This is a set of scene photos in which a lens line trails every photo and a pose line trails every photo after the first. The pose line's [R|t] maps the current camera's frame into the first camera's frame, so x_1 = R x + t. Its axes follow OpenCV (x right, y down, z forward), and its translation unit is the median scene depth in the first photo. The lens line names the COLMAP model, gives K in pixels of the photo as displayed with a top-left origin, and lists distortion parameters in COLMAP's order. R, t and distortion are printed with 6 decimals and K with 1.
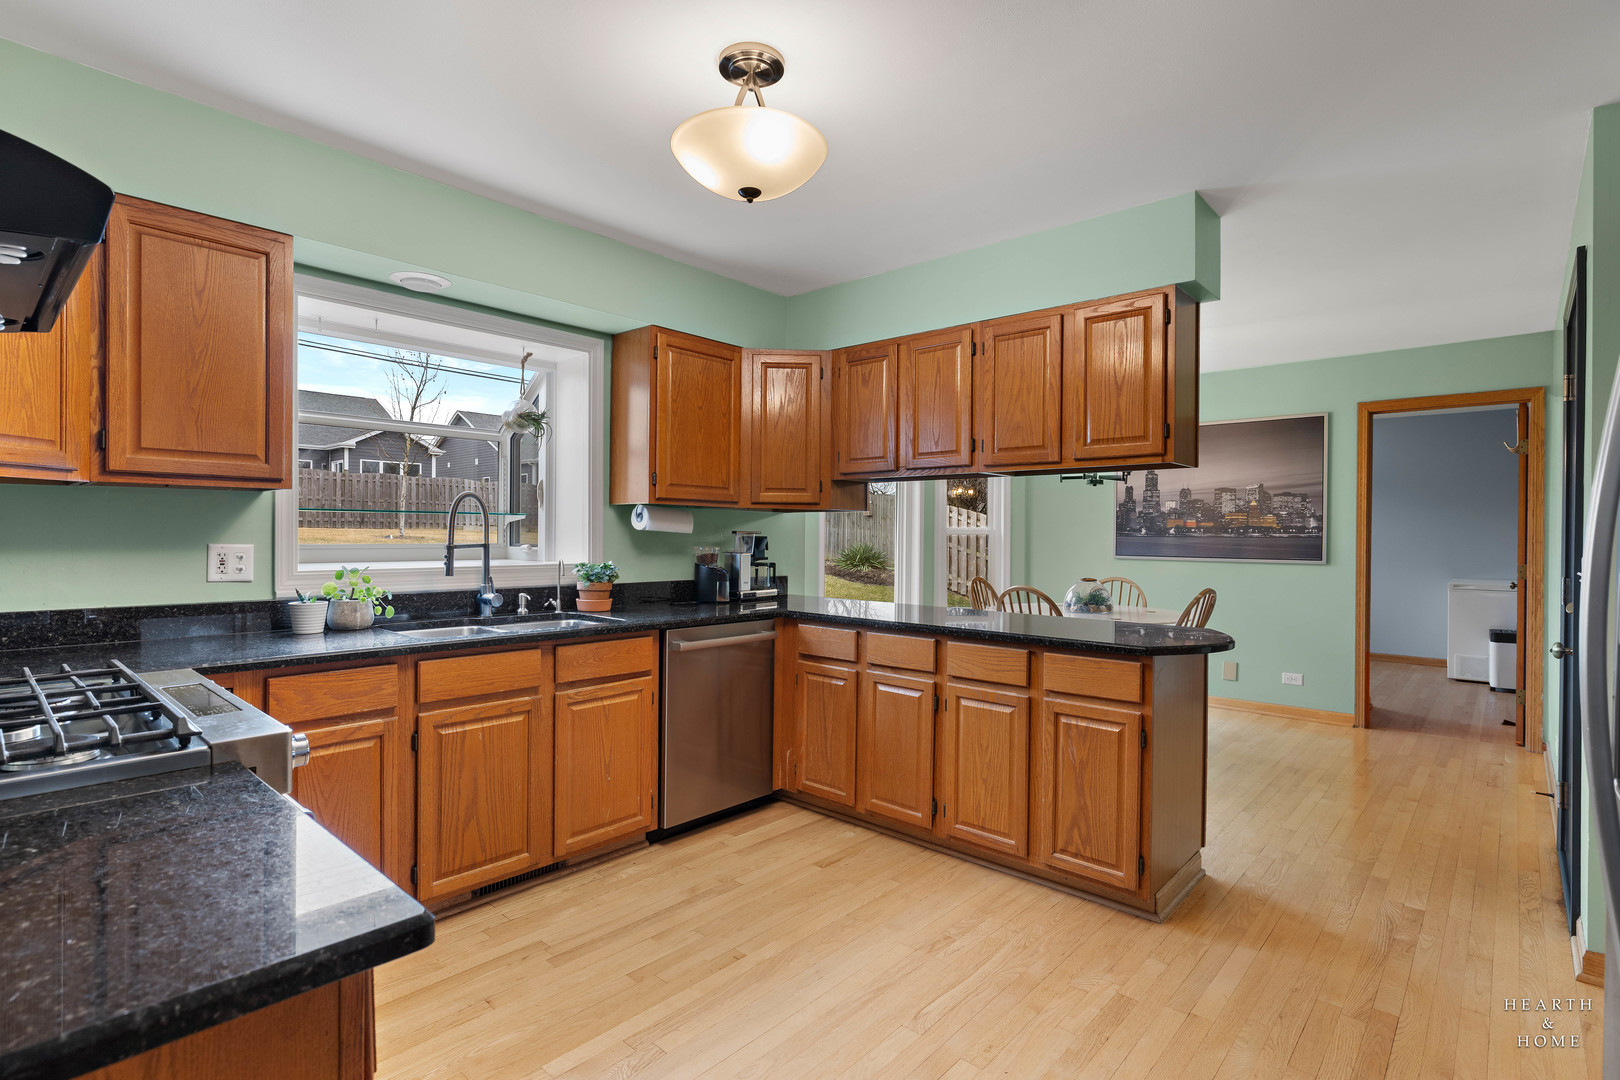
lens RADIAL K [[786.5, 0, 816.4], [0, 786.5, 536.8], [0, 0, 1]] dist [0.004214, 0.000269]
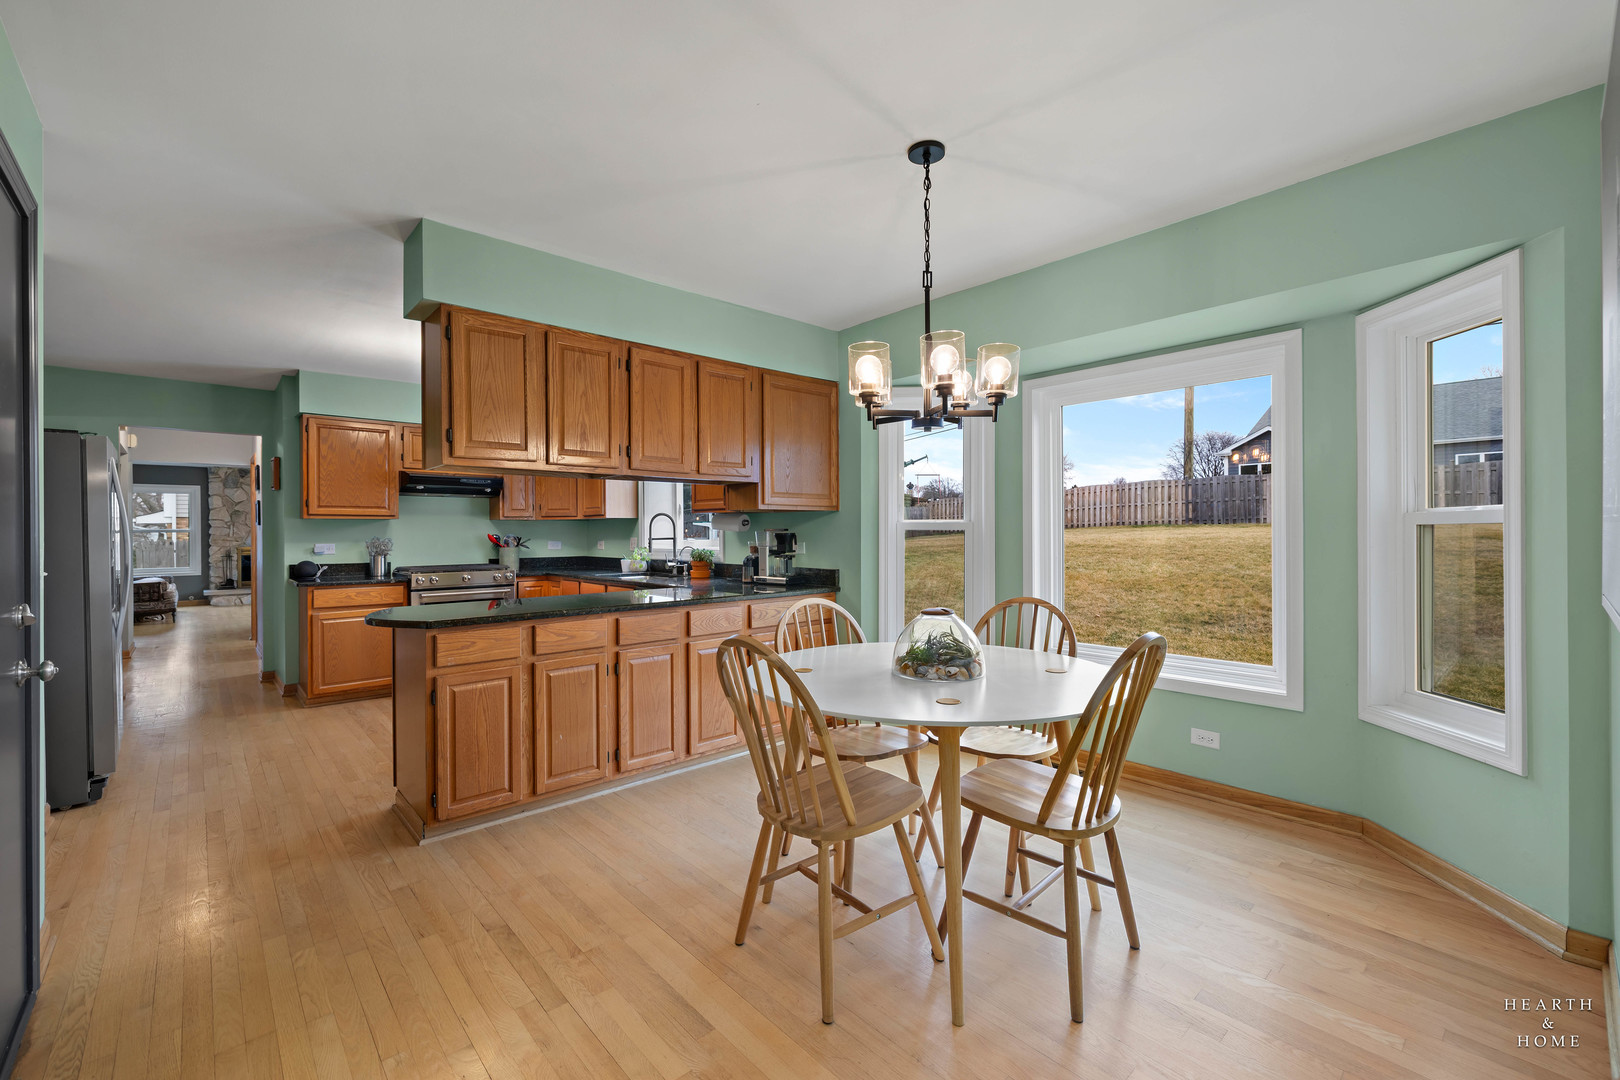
lens RADIAL K [[692.1, 0, 810.7], [0, 692.1, 532.2], [0, 0, 1]] dist [0.001509, -0.000224]
pose [[-0.115067, -0.008364, -0.993323, 1.333475], [0.001352, 0.999962, -0.008576, 0.010331], [0.993357, -0.002329, -0.115051, 1.590657]]
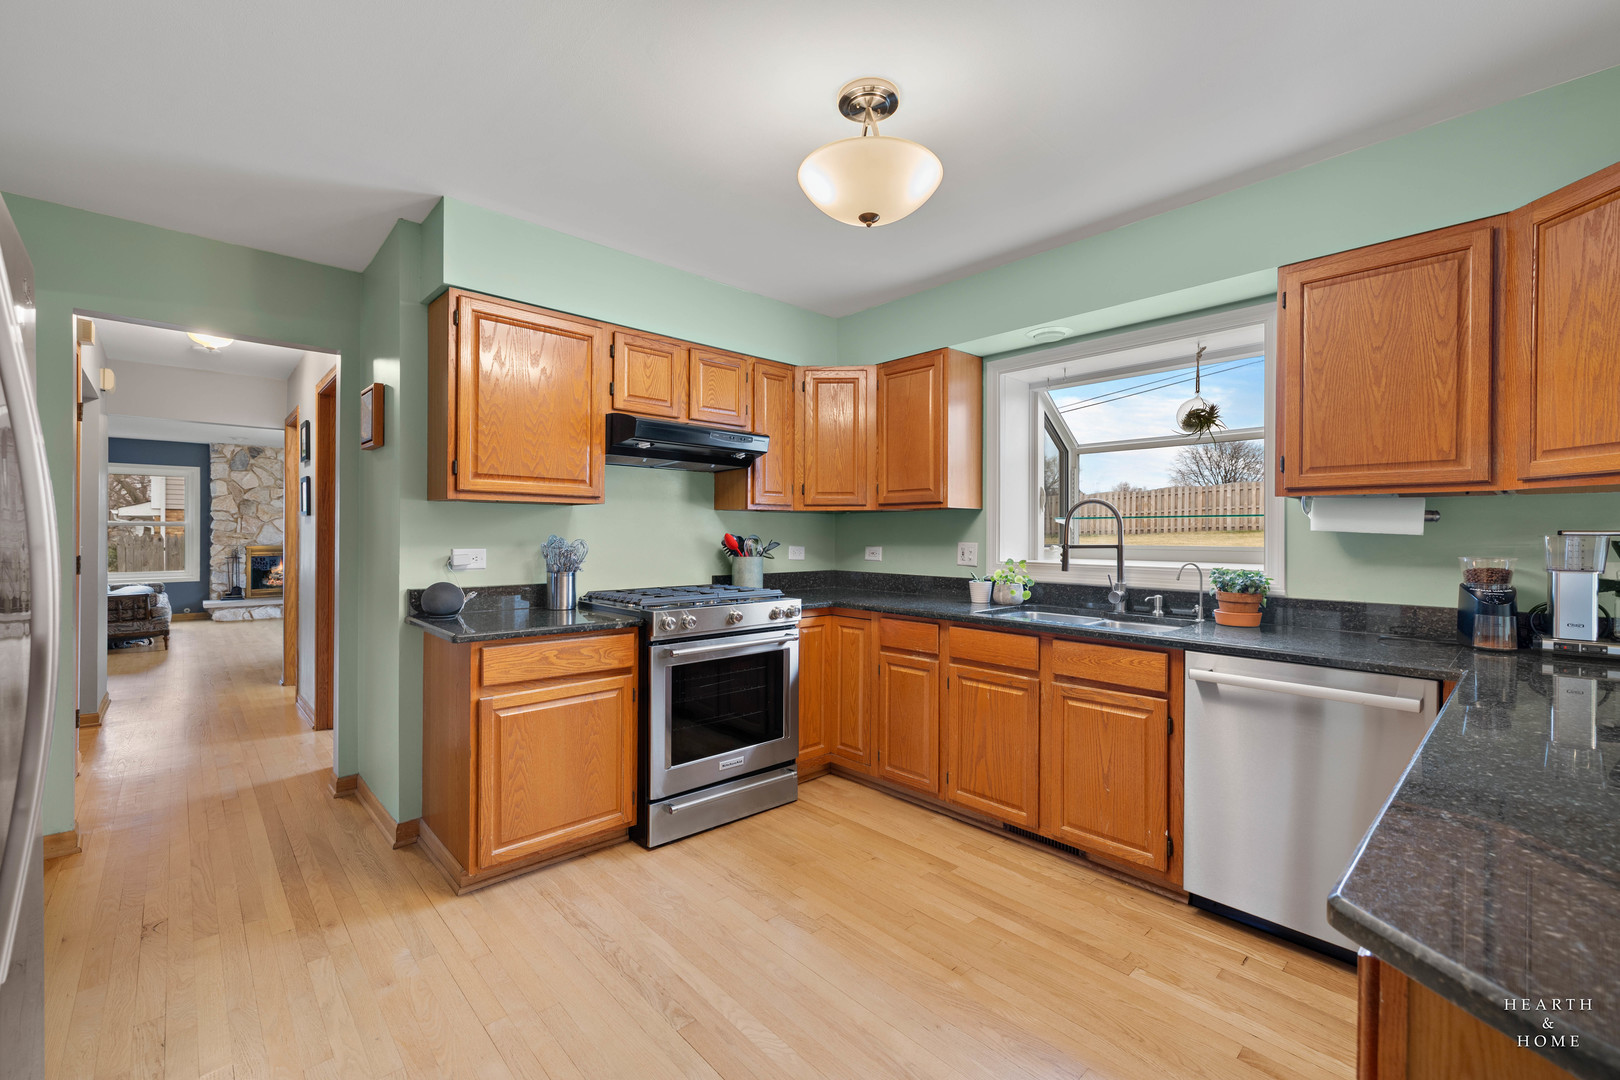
lens RADIAL K [[692.1, 0, 809.7], [0, 692.1, 535.2], [0, 0, 1]] dist [0.001509, -0.000224]
pose [[-0.103630, -0.008011, -0.994584, 0.583677], [-0.009784, 0.999927, -0.007035, 0.006455], [0.994568, 0.009002, -0.103701, 0.687789]]
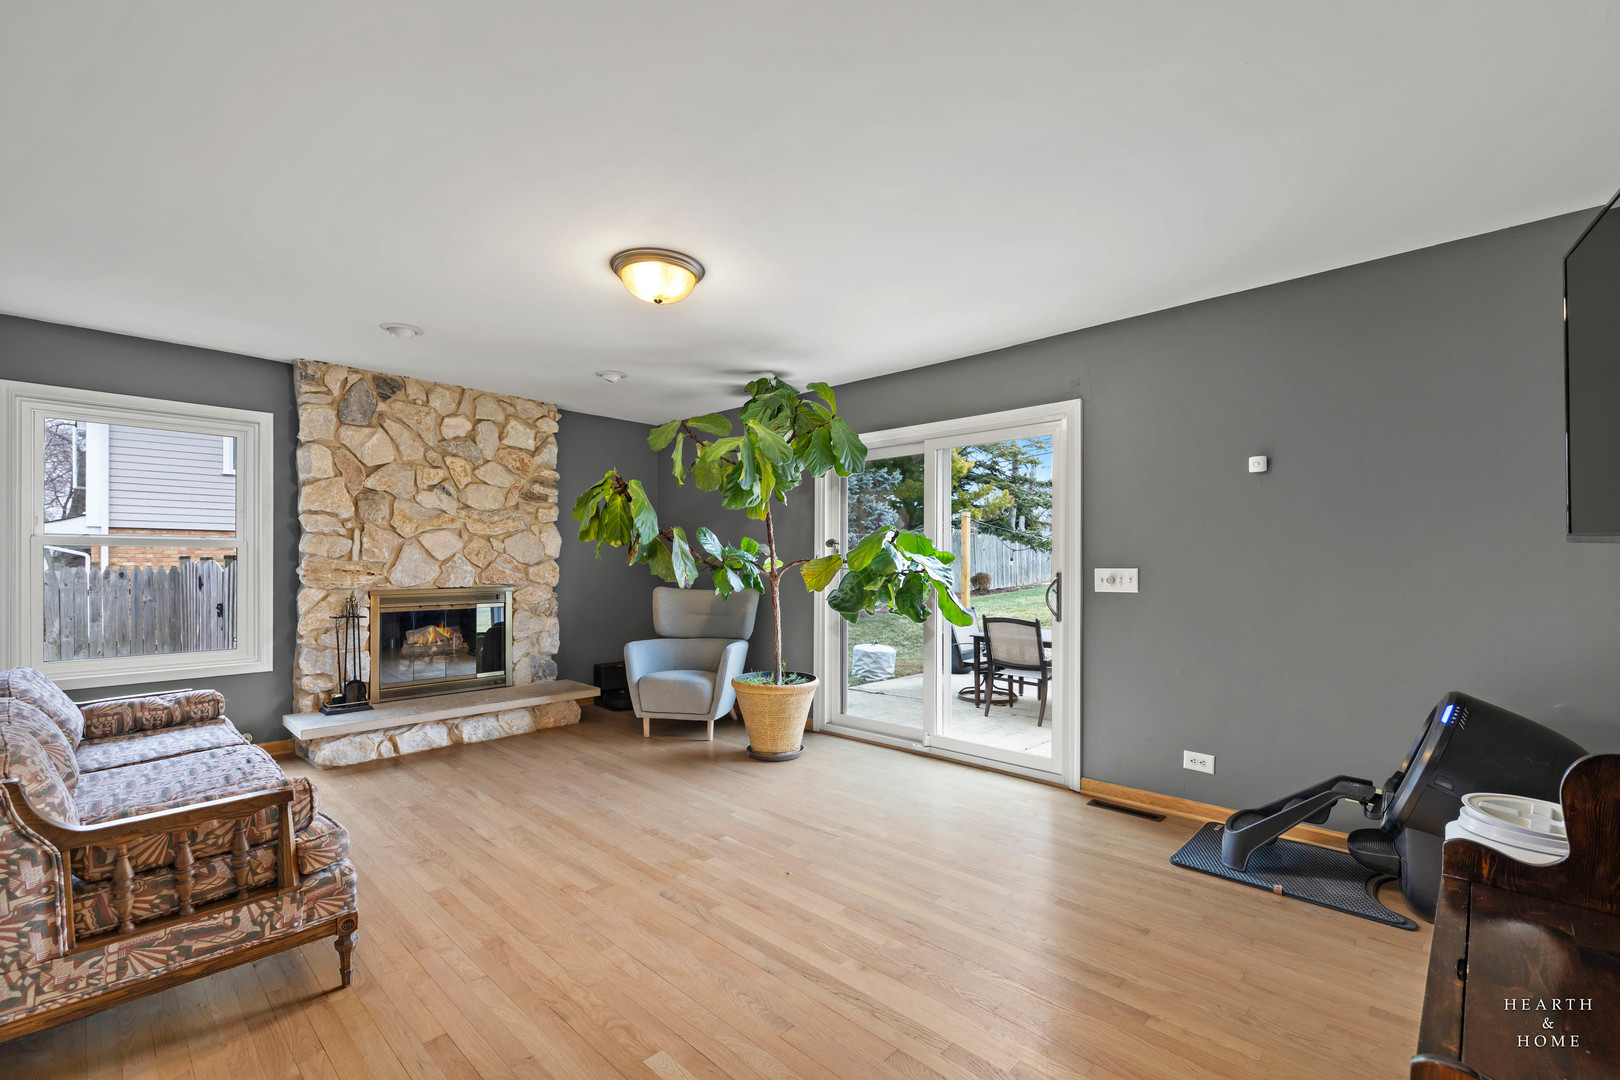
lens RADIAL K [[692.1, 0, 826.4], [0, 692.1, 549.3], [0, 0, 1]] dist [0.001509, -0.000224]
pose [[-0.031102, -0.014790, -0.999407, -0.906183], [-0.003115, 0.999887, -0.014701, -0.008165], [0.999511, 0.002656, -0.031145, -1.243599]]
